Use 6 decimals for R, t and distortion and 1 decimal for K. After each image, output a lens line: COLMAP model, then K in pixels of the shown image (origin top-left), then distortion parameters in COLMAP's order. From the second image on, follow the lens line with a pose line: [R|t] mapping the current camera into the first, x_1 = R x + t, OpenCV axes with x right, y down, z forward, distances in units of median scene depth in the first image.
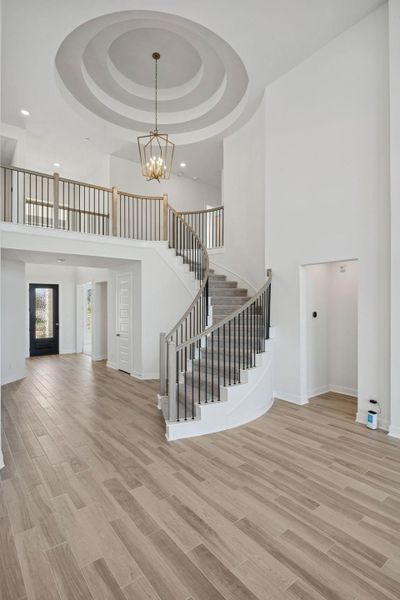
lens RADIAL K [[309.7, 0, 195.9], [0, 309.7, 302.2], [0, 0, 1]] dist [-0.004241, -0.001103]
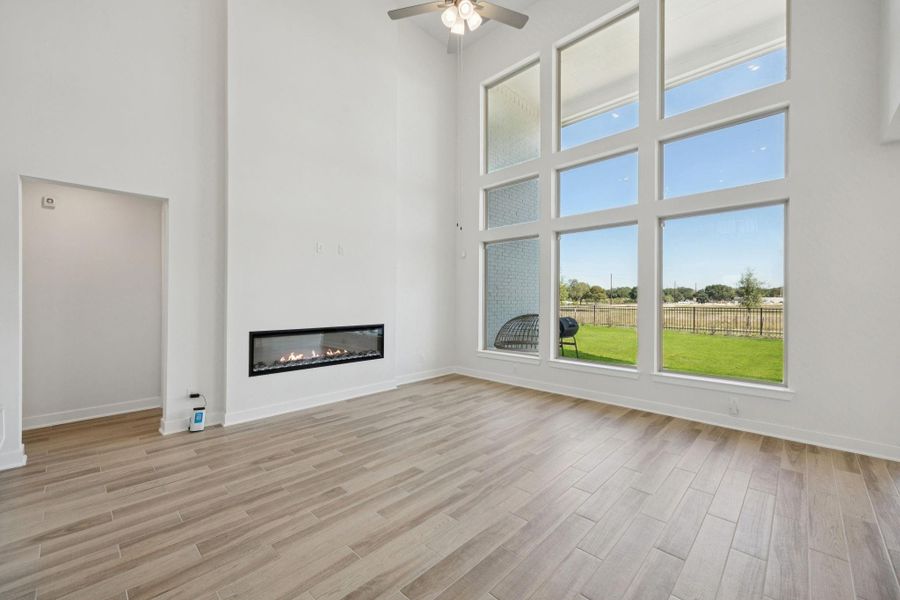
lens RADIAL K [[357.6, 0, 446.7], [0, 357.6, 299.1], [0, 0, 1]] dist [0.004817, 0.000345]
pose [[-0.144344, -0.000031, 0.989528, -0.486701], [-0.012576, 0.999919, -0.001803, 0.098600], [-0.989448, -0.012704, -0.144333, 0.653892]]
